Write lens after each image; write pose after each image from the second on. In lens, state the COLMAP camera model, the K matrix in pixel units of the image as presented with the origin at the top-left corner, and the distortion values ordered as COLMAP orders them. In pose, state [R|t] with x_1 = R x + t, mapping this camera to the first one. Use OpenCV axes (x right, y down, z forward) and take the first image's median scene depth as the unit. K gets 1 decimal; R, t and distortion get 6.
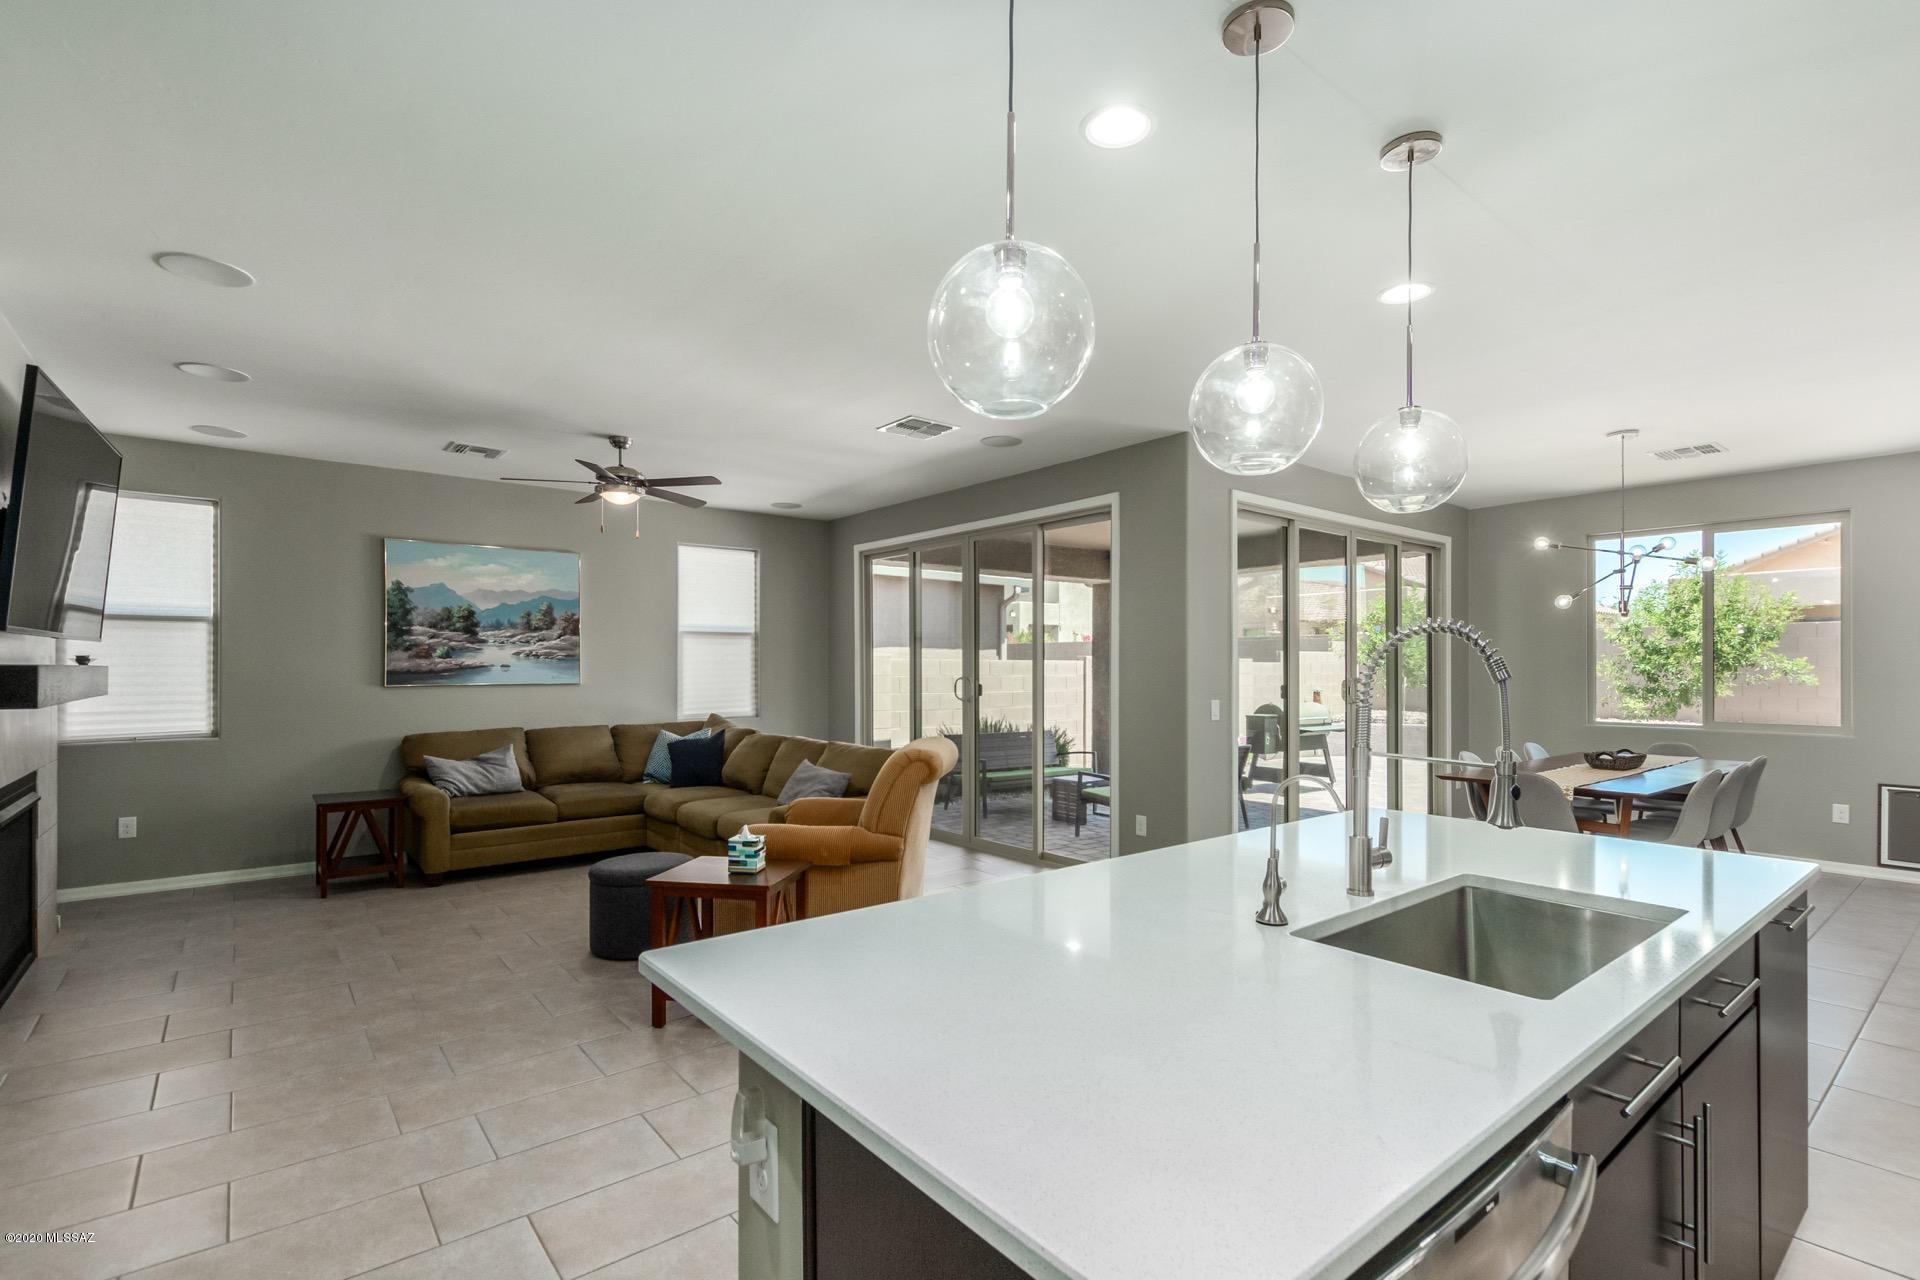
lens RADIAL K [[912.1, 0, 962.2], [0, 912.1, 667.0], [0, 0, 1]] dist [0.008362, -0.002942]
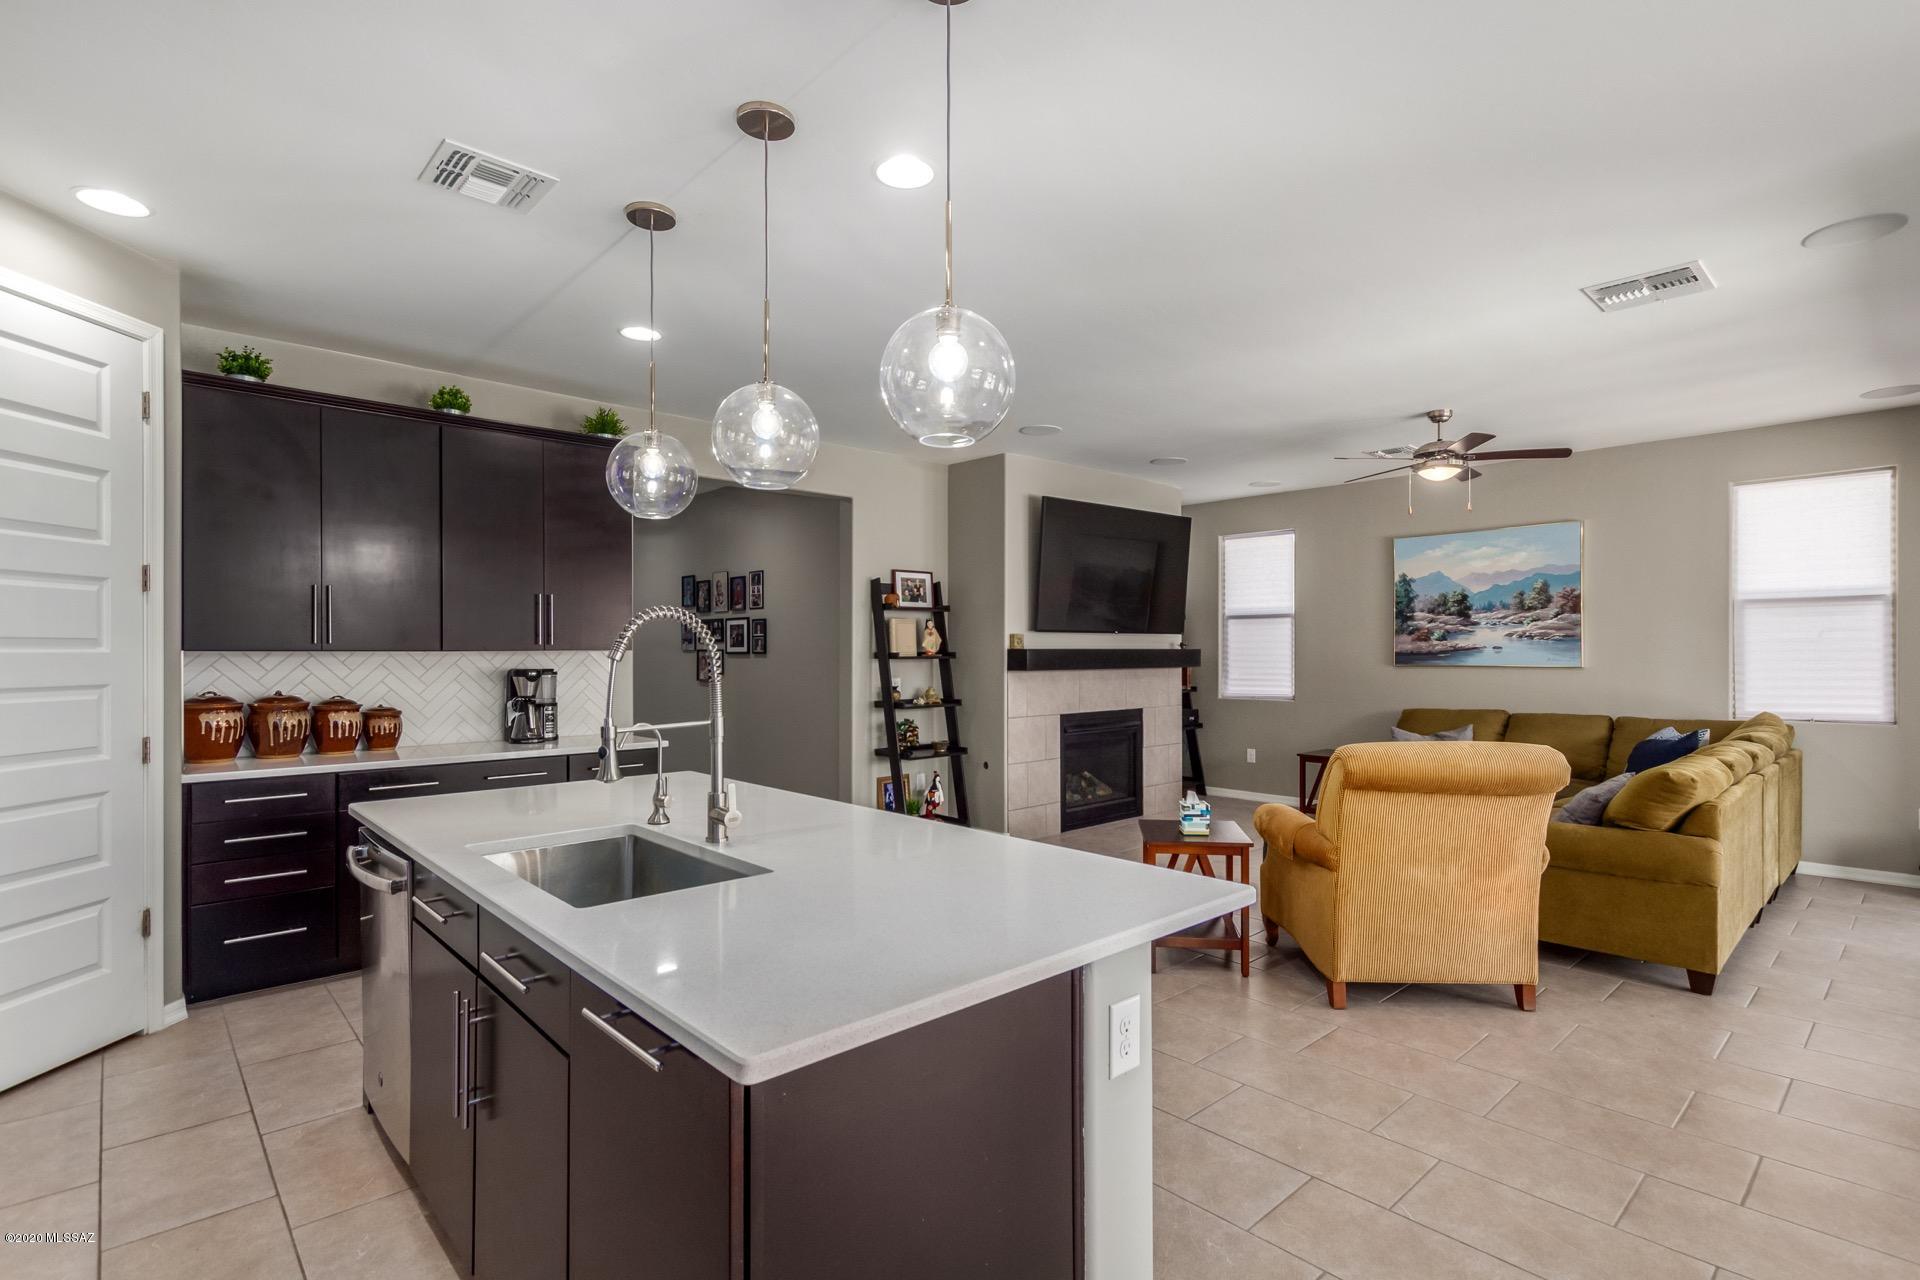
lens RADIAL K [[912.1, 0, 967.6], [0, 912.1, 648.9], [0, 0, 1]] dist [0.008362, -0.002942]
pose [[0.062678, -0.003934, -0.998026, 0.460962], [0.002335, 0.999990, -0.003795, 0.002722], [0.998031, -0.002092, 0.062686, 0.364296]]
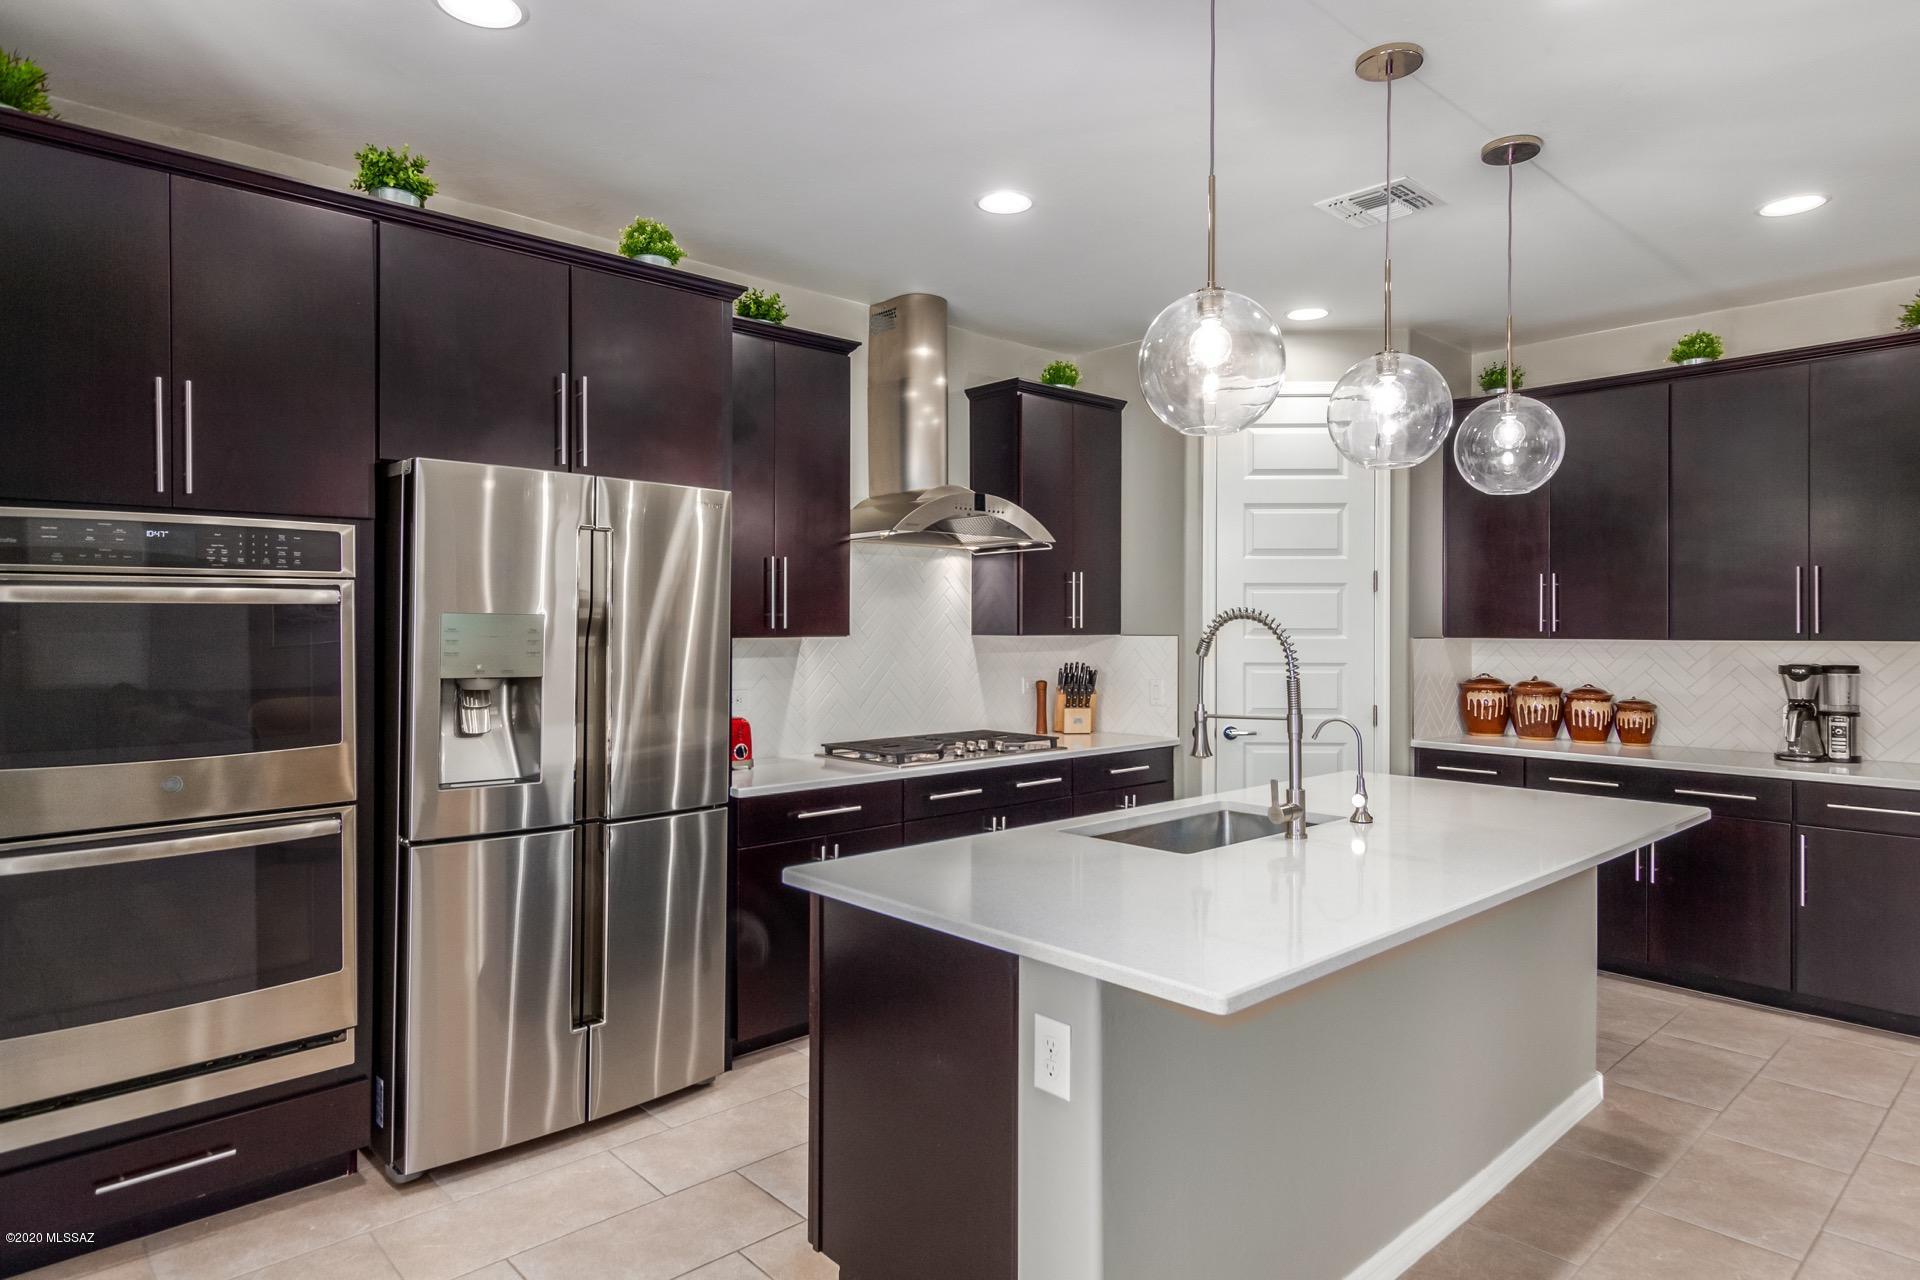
lens RADIAL K [[1103.9, 0, 967.9], [0, 1103.9, 634.1], [0, 0, 1]] dist [0.009439, 0.000658]
pose [[-0.998218, -0.003634, -0.059562, 0.274248], [-0.004023, 0.999971, 0.006422, -0.005295], [0.059537, 0.006650, -0.998204, 0.685513]]
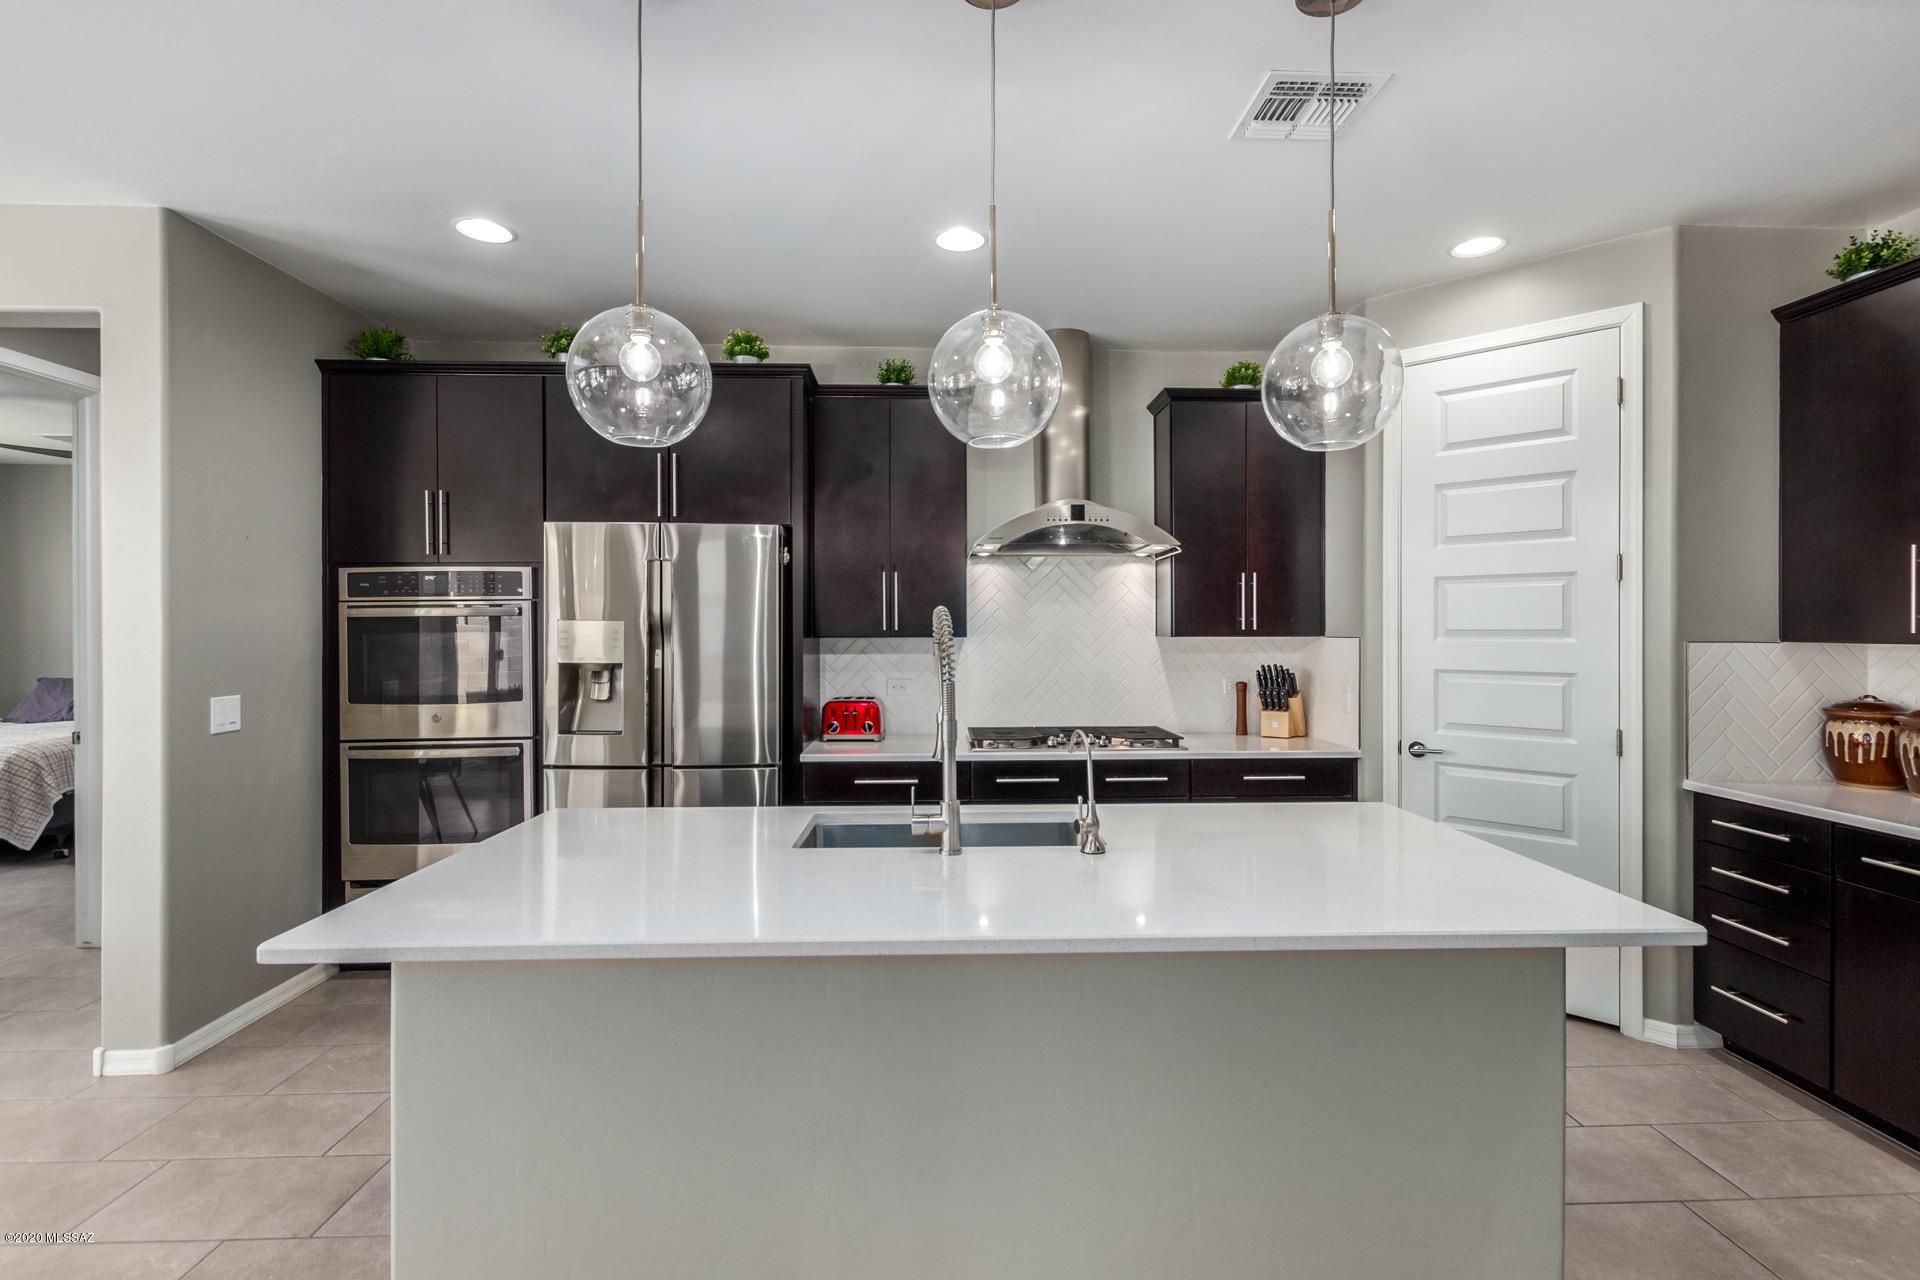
lens RADIAL K [[889.9, 0, 968.7], [0, 889.9, 638.1], [0, 0, 1]] dist [0.012622, -0.000962]
pose [[-0.797245, -0.008190, 0.603600, -0.050907], [-0.001001, 0.999925, 0.012246, -0.006248], [-0.603655, 0.009159, -0.797193, 0.531866]]
